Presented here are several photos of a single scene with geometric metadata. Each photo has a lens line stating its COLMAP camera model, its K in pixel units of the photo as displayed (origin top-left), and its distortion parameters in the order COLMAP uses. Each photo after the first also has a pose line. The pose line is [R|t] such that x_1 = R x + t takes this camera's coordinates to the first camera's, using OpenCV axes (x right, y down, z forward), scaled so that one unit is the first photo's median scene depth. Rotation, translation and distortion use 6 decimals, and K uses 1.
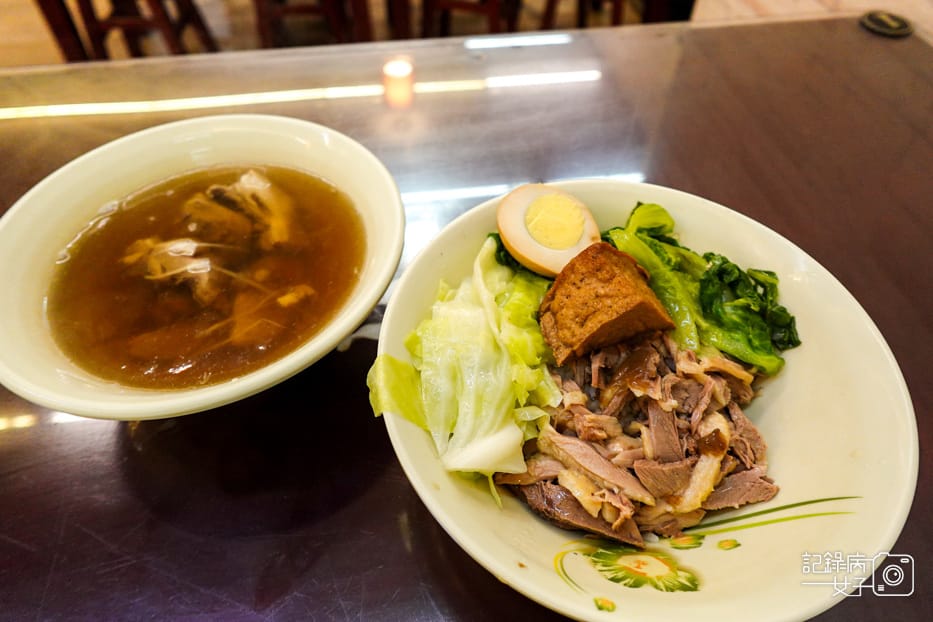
lens RADIAL K [[529.4, 0, 481.2], [0, 529.4, 296.8], [0, 0, 1]] dist [-0.011644, -0.000245]
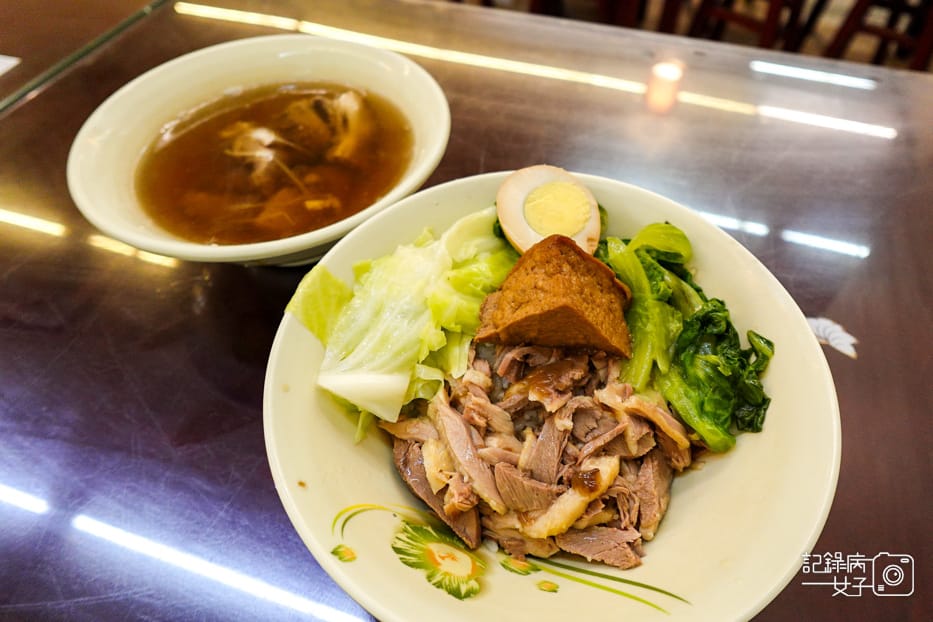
lens RADIAL K [[540.2, 0, 514.4], [0, 540.2, 286.8], [0, 0, 1]] dist [-0.012960, 0.001746]
pose [[0.899982, 0.341527, -0.270911, 0.442402], [-0.345172, 0.937862, 0.035646, -0.022876], [0.266251, 0.061430, 0.961944, 0.058273]]
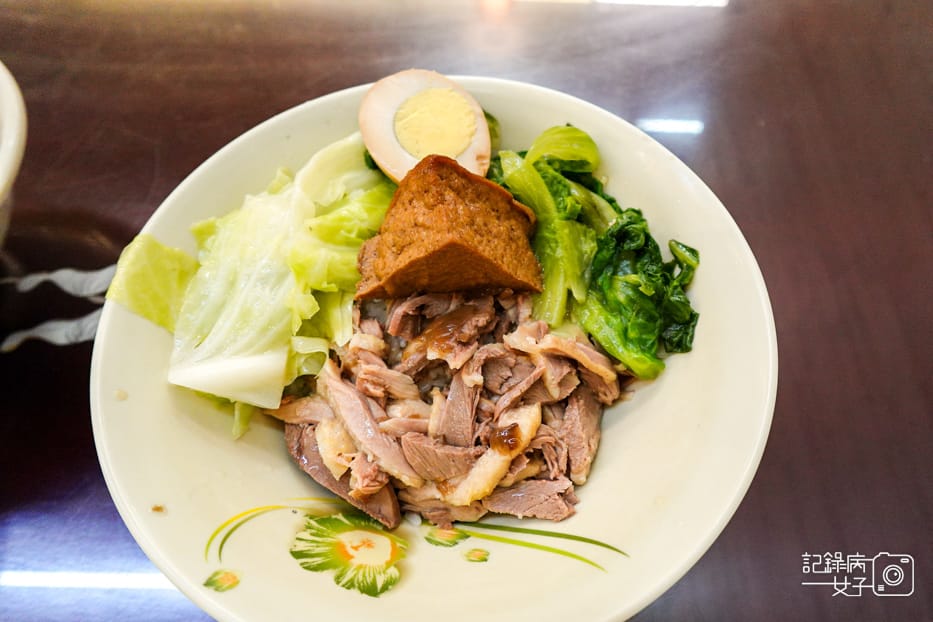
lens RADIAL K [[529.4, 0, 501.8], [0, 529.4, 326.2], [0, 0, 1]] dist [-0.011644, -0.000245]
pose [[0.961863, 0.244344, -0.122944, 0.467549], [-0.216781, 0.955065, 0.202131, -0.042360], [0.166809, -0.167770, 0.971611, 0.238235]]
